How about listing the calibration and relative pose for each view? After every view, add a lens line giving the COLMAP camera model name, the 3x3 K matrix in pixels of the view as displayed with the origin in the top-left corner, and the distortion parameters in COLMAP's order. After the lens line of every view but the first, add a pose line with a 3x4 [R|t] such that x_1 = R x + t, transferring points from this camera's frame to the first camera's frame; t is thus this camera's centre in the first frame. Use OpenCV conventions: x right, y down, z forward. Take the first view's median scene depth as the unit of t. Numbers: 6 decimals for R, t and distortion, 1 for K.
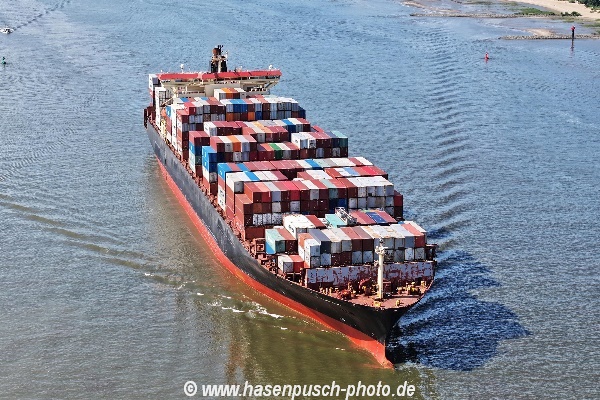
lens RADIAL K [[1219.4, 0, 300.0], [0, 1219.4, 200.0], [0, 0, 1]] dist [-0.059901, -0.100695]
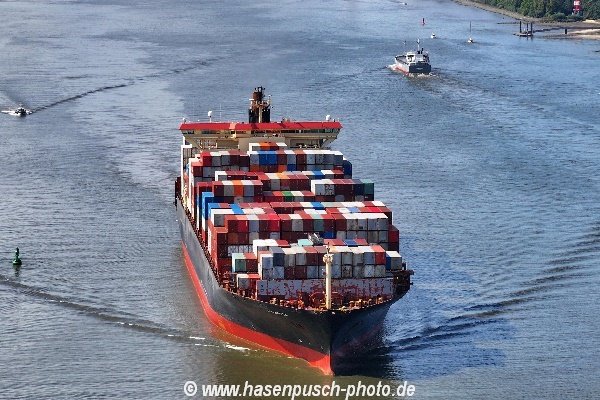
lens RADIAL K [[2872.0, 0, 300.0], [0, 2872.0, 200.0], [0, 0, 1]] dist [0.139915, 3.588583]
pose [[0.988334, 0.015457, -0.151513, 0.335373], [-0.035135, 0.991142, -0.128075, 0.248679], [0.148192, 0.131904, 0.980123, -1.077999]]
